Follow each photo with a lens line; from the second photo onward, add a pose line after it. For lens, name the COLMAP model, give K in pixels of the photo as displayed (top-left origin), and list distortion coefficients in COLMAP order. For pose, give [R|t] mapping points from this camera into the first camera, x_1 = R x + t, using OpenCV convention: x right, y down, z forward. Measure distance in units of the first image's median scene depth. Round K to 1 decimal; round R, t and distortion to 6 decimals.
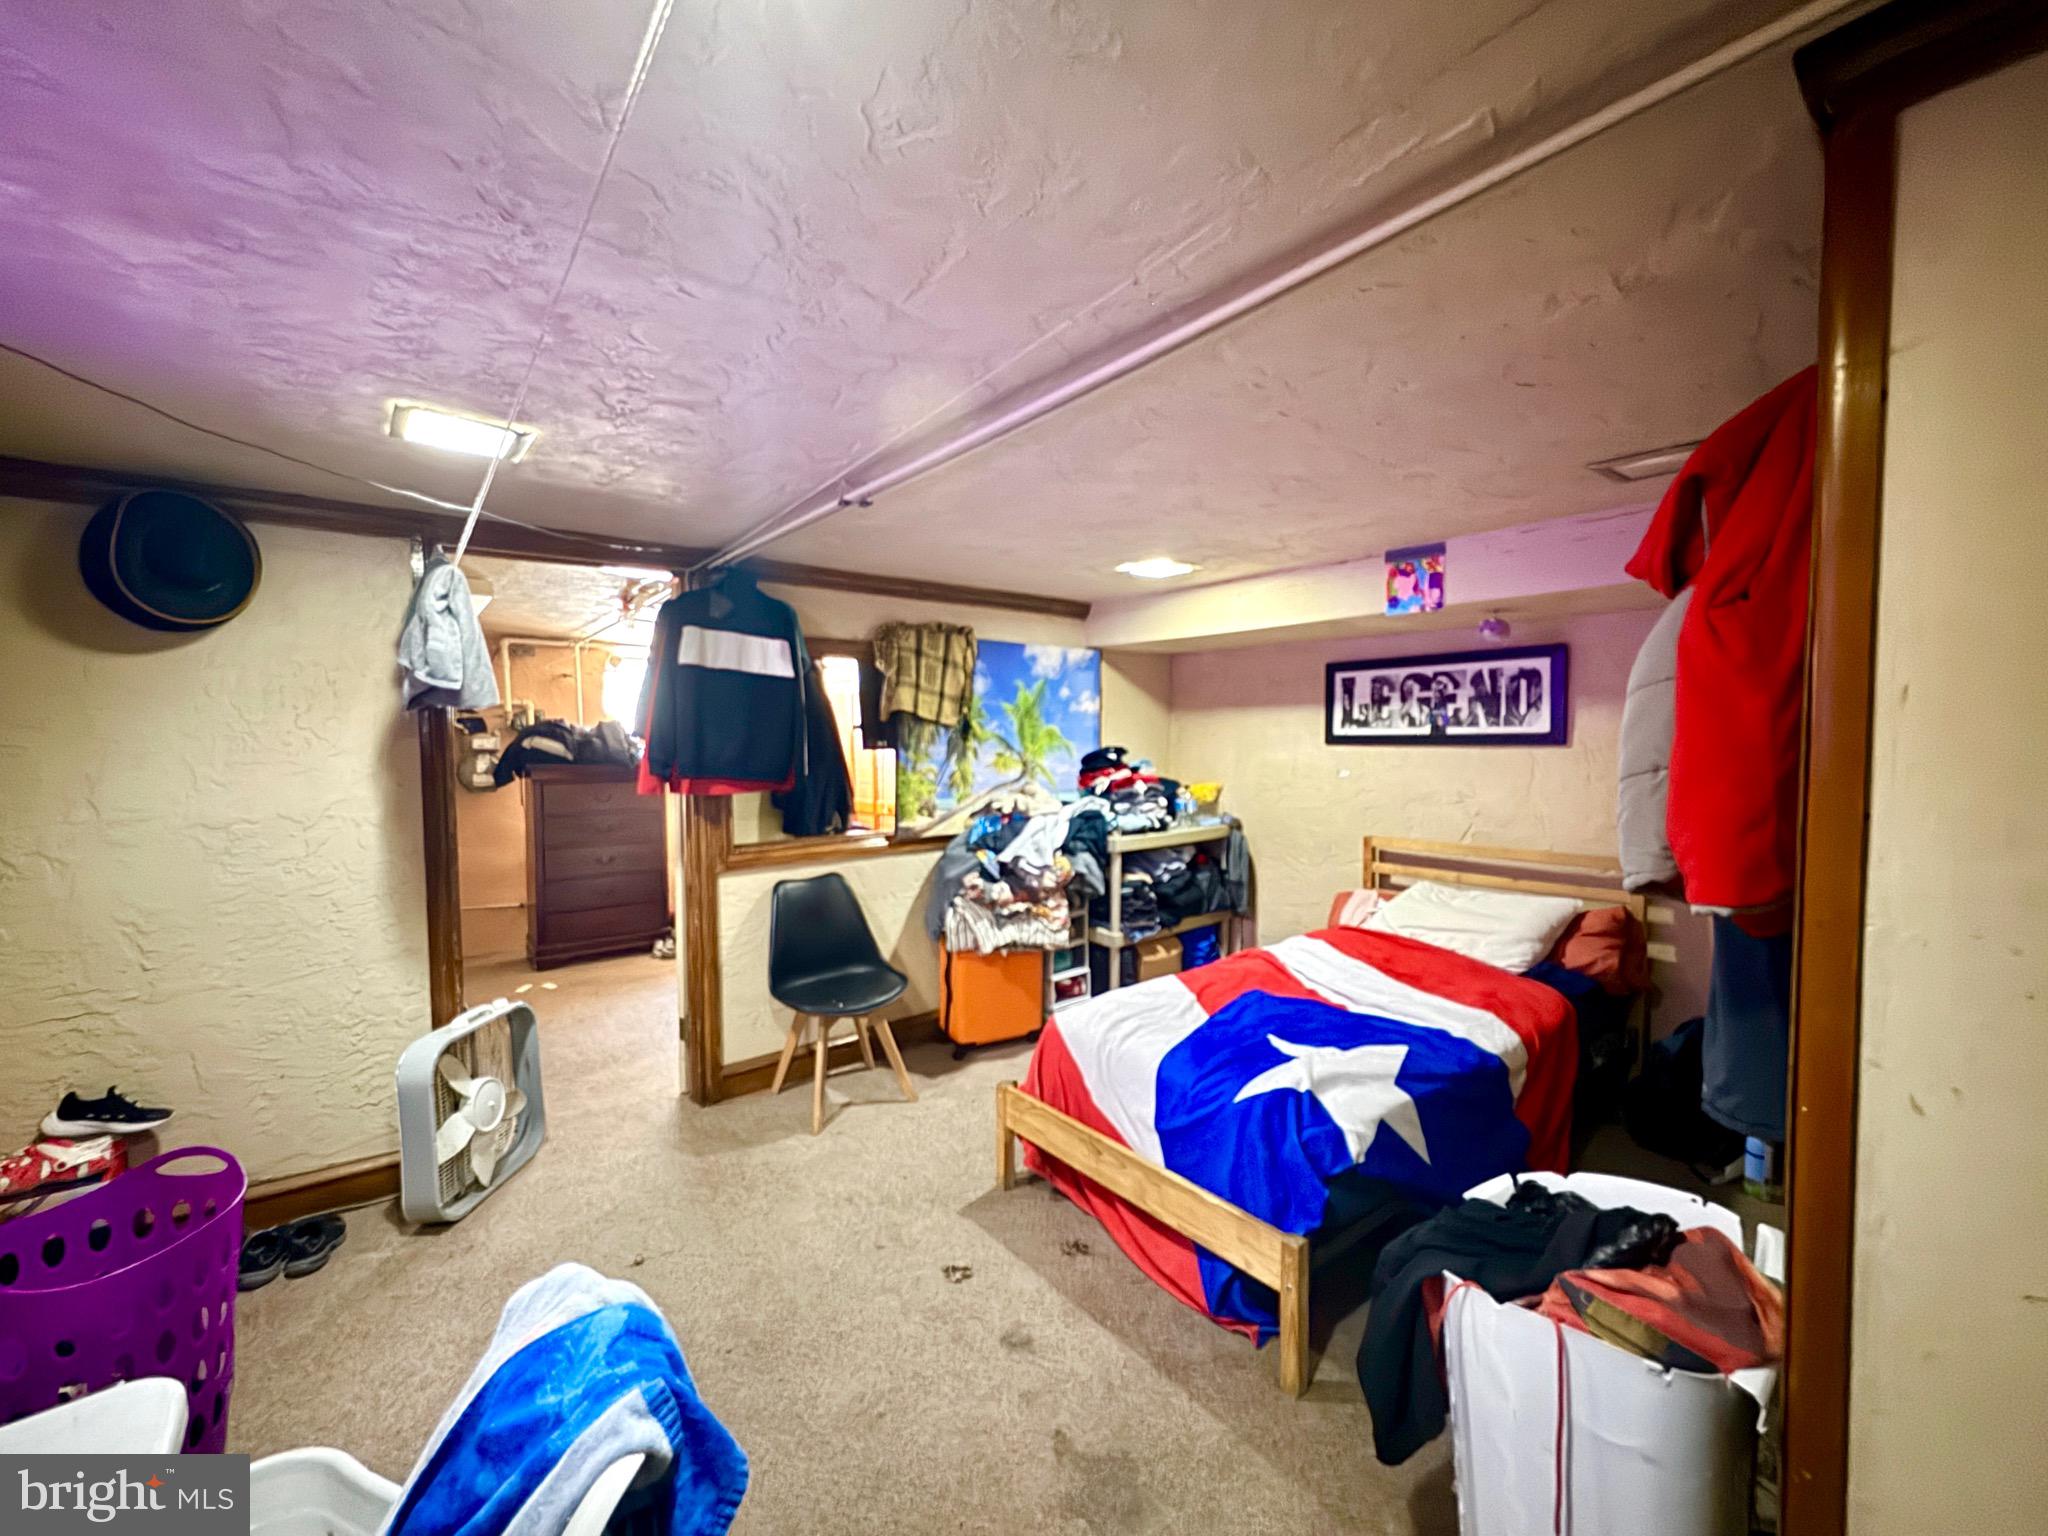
lens RADIAL K [[819.5, 0, 1035.5], [0, 819.5, 771.7], [0, 0, 1]] dist [0.002005, -0.001047]
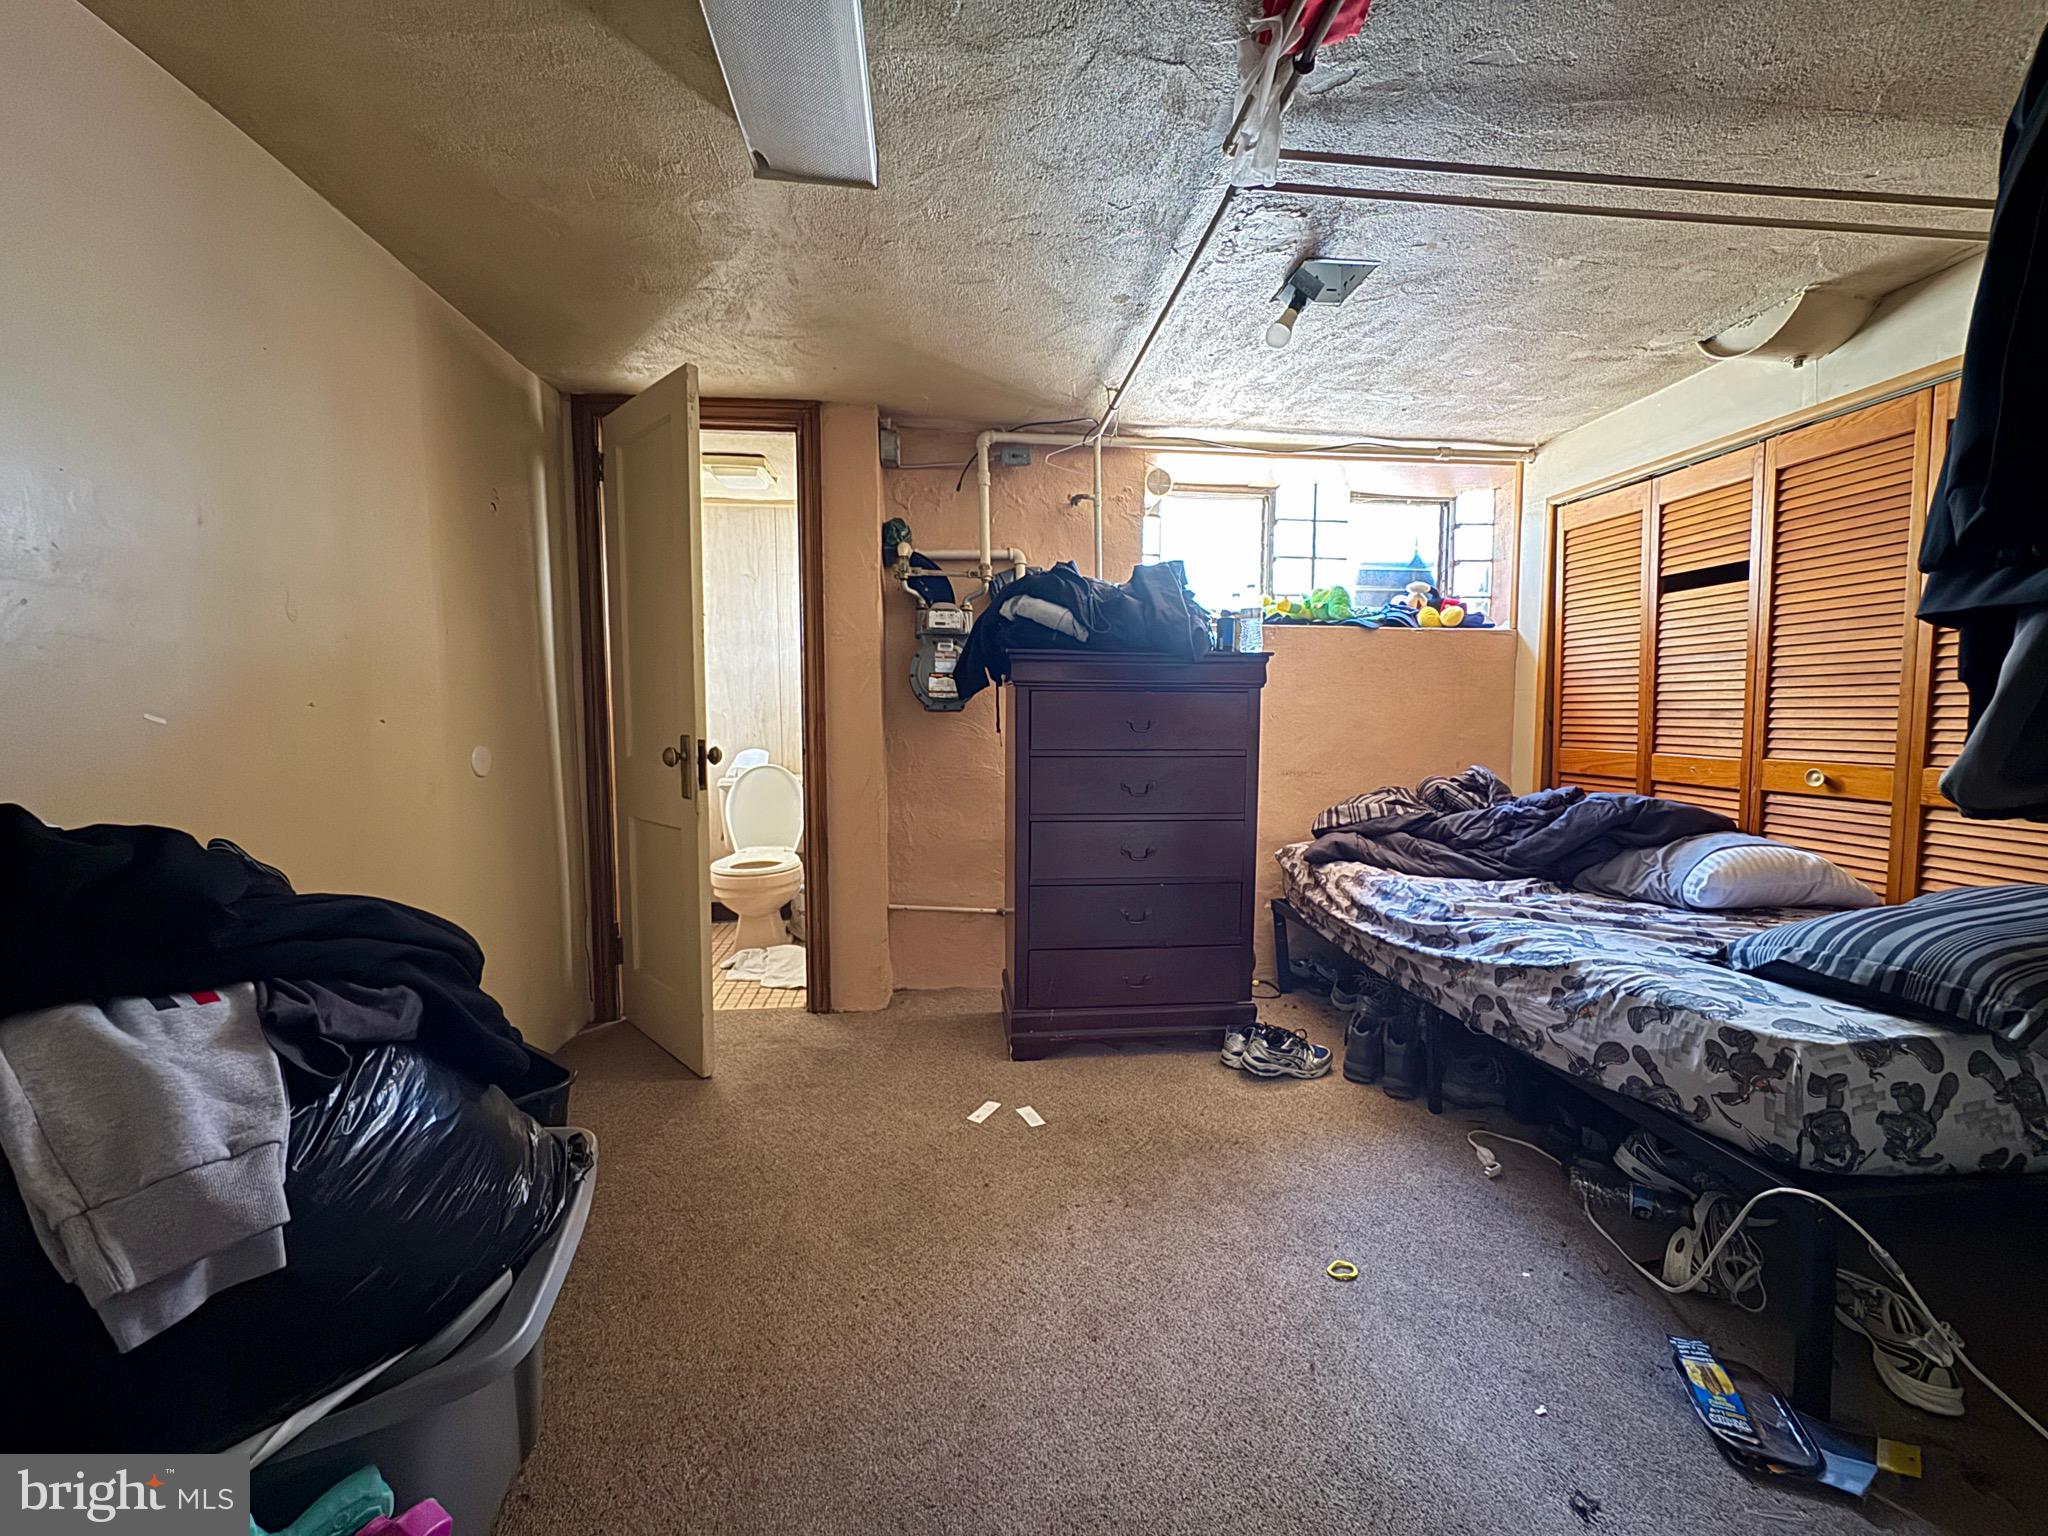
lens RADIAL K [[819.5, 0, 1024.8], [0, 819.5, 764.8], [0, 0, 1]] dist [0.002005, -0.001047]
pose [[0.838571, 0.043534, -0.543050, -0.321700], [-0.026924, 0.998896, 0.038501, 0.039751], [0.544126, -0.017665, 0.838817, 0.560140]]
